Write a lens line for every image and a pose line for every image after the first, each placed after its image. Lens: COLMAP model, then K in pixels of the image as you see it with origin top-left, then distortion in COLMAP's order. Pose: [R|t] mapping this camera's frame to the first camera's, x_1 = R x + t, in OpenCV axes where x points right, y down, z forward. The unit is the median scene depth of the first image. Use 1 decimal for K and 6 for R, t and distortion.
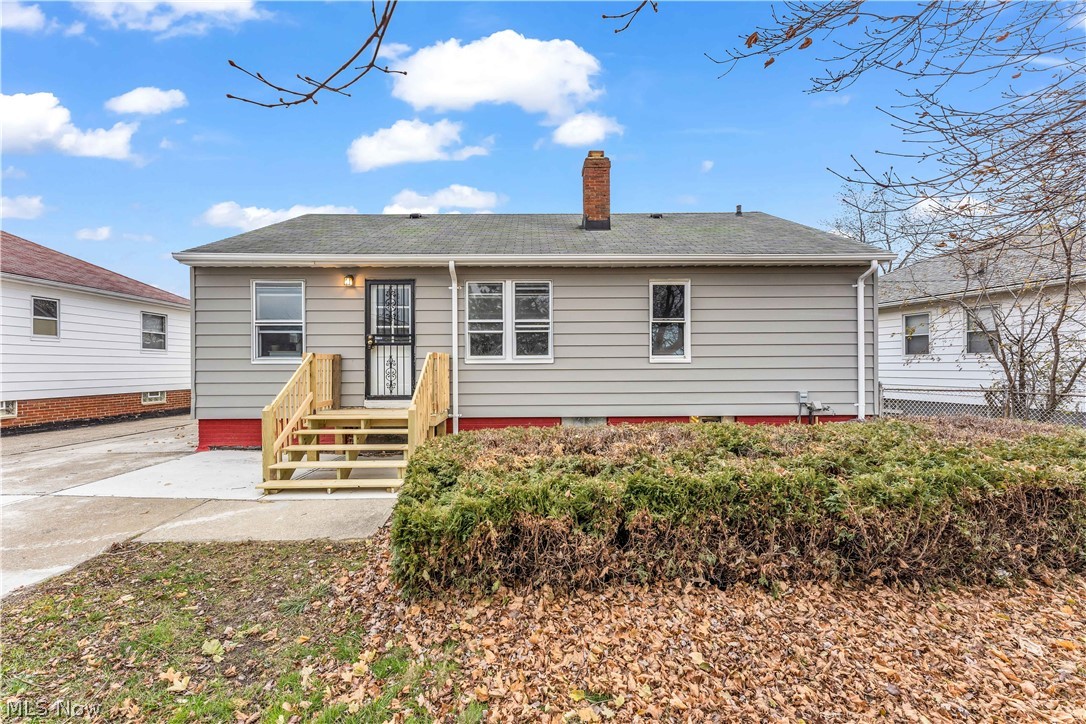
lens RADIAL K [[429.1, 0, 543.0], [0, 429.1, 362.0], [0, 0, 1]] dist [0.001819, 0.000461]
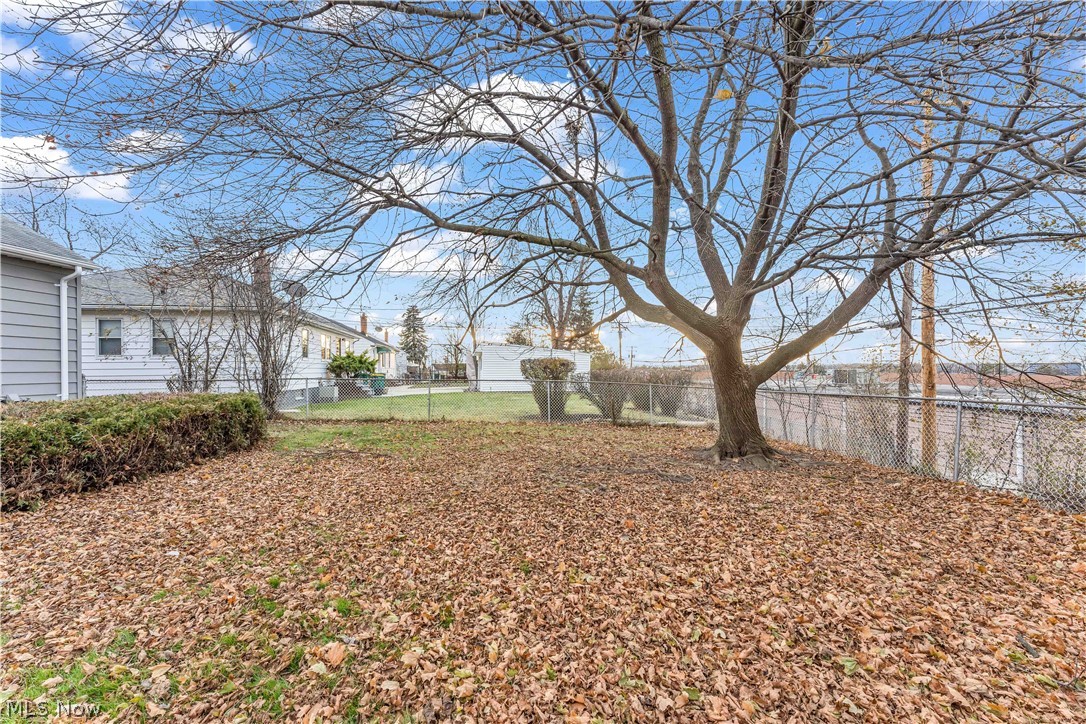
lens RADIAL K [[442.6, 0, 543.1], [0, 442.6, 375.0], [0, 0, 1]] dist [0.000288, 0.000041]
pose [[0.059229, -0.002785, 0.998241, -0.326169], [0.000387, 0.999996, 0.002766, 0.048439], [-0.998244, 0.000223, 0.059230, -0.296291]]
